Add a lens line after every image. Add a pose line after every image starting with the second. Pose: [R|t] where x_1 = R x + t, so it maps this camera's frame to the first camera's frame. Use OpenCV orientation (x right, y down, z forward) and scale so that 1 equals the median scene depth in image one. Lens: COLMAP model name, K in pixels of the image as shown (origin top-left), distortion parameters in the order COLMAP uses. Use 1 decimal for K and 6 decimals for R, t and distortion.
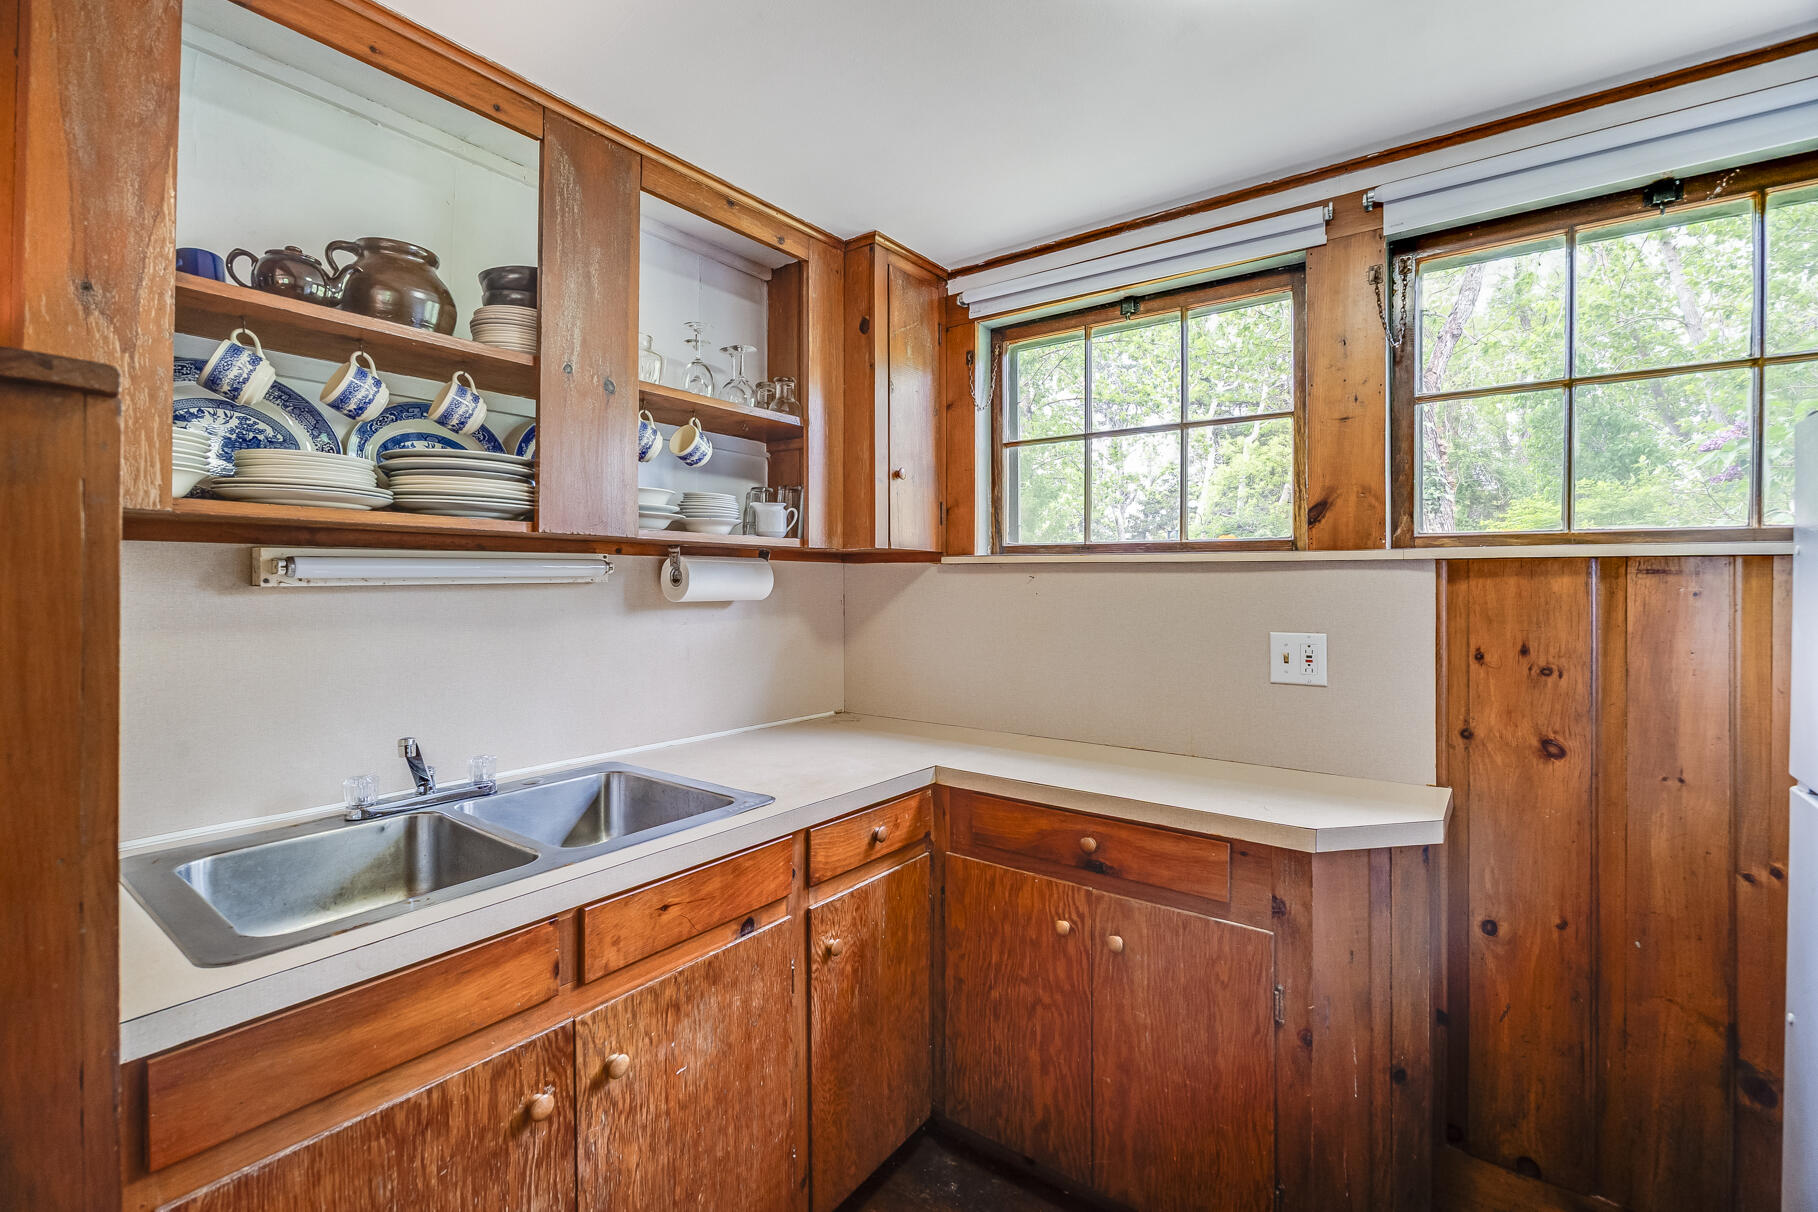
lens RADIAL K [[754.2, 0, 909.3], [0, 754.2, 592.5], [0, 0, 1]] dist [0.005112, 0.000203]
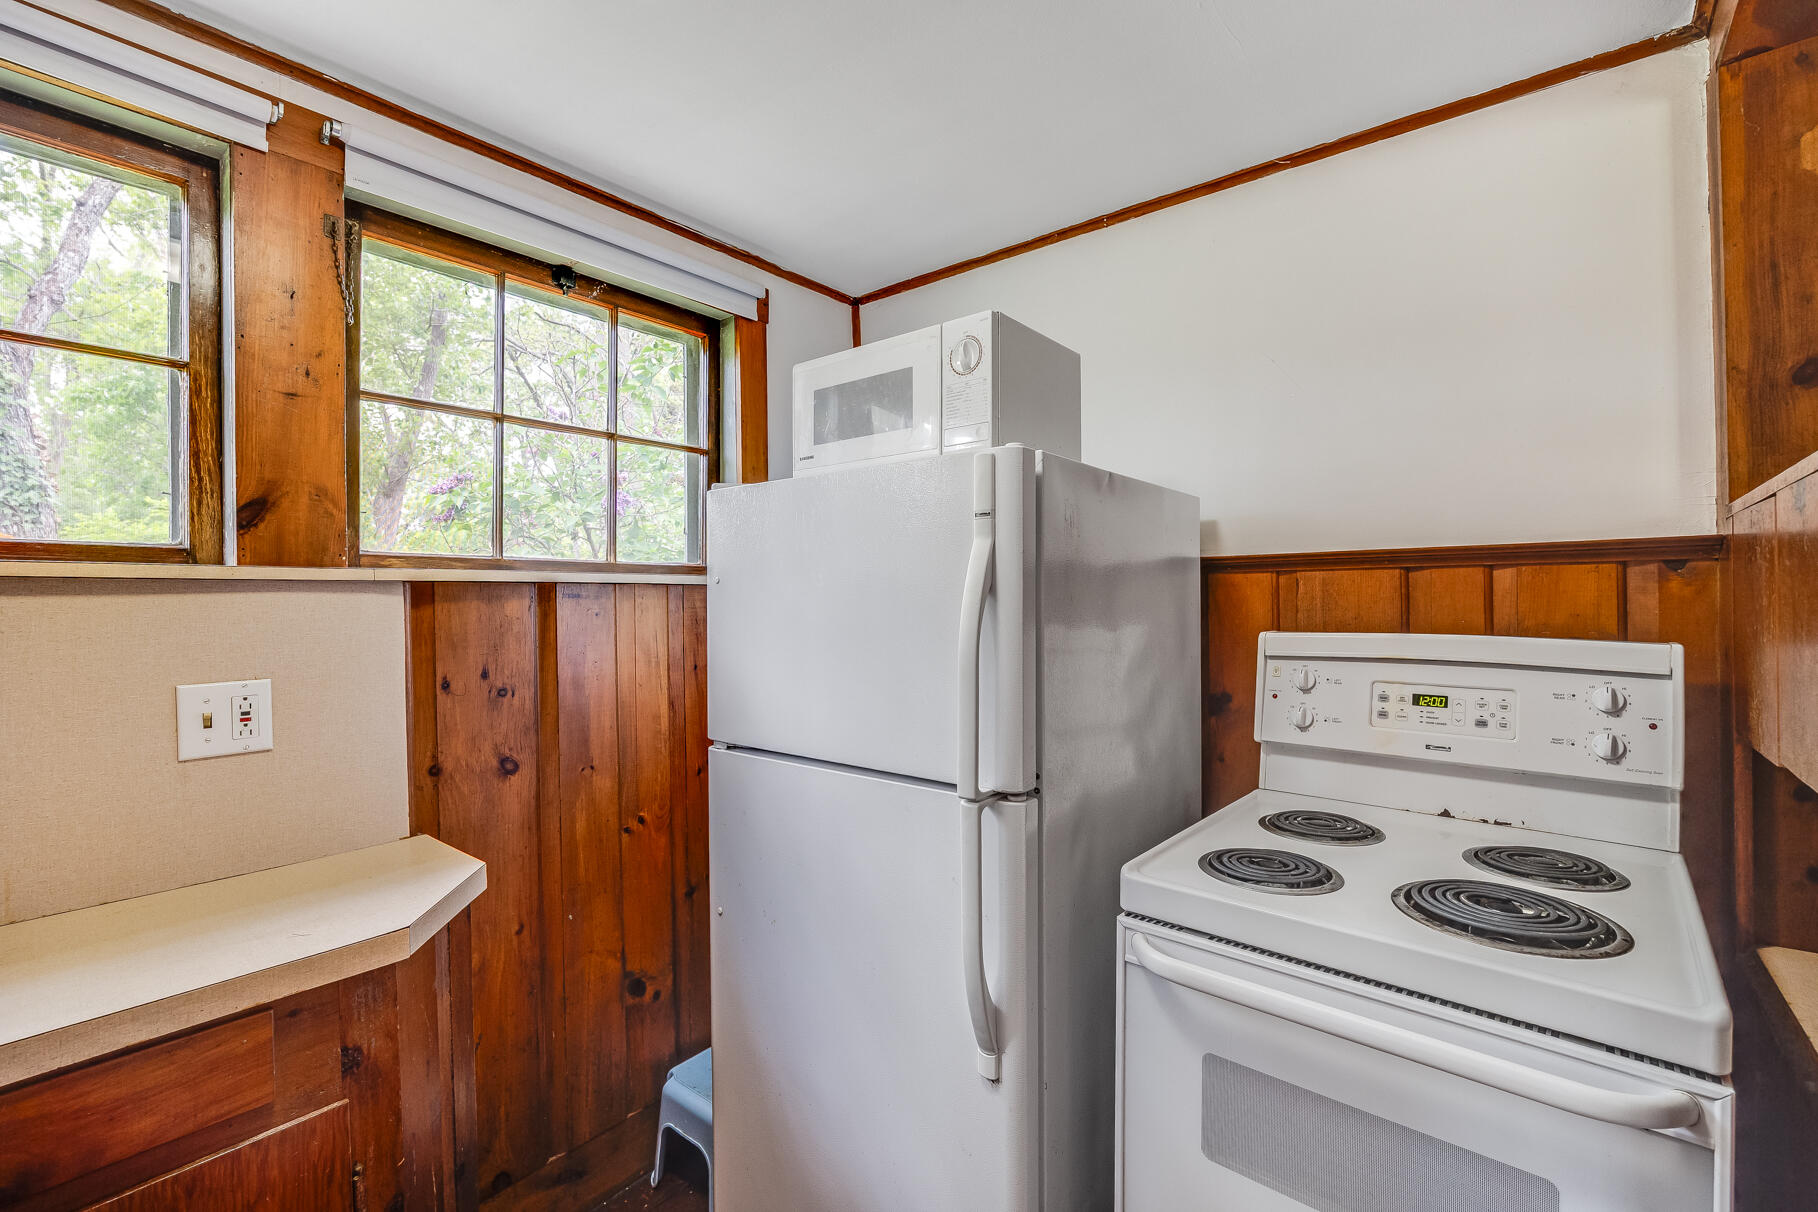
lens RADIAL K [[802.2, 0, 908.2], [0, 802.2, 602.2], [0, 0, 1]] dist [-0.003158, 0.000090]
pose [[0.072197, -0.005002, 0.997378, -0.203188], [0.023483, 0.999719, 0.003314, -0.009199], [-0.997114, 0.023182, 0.072294, 0.351438]]
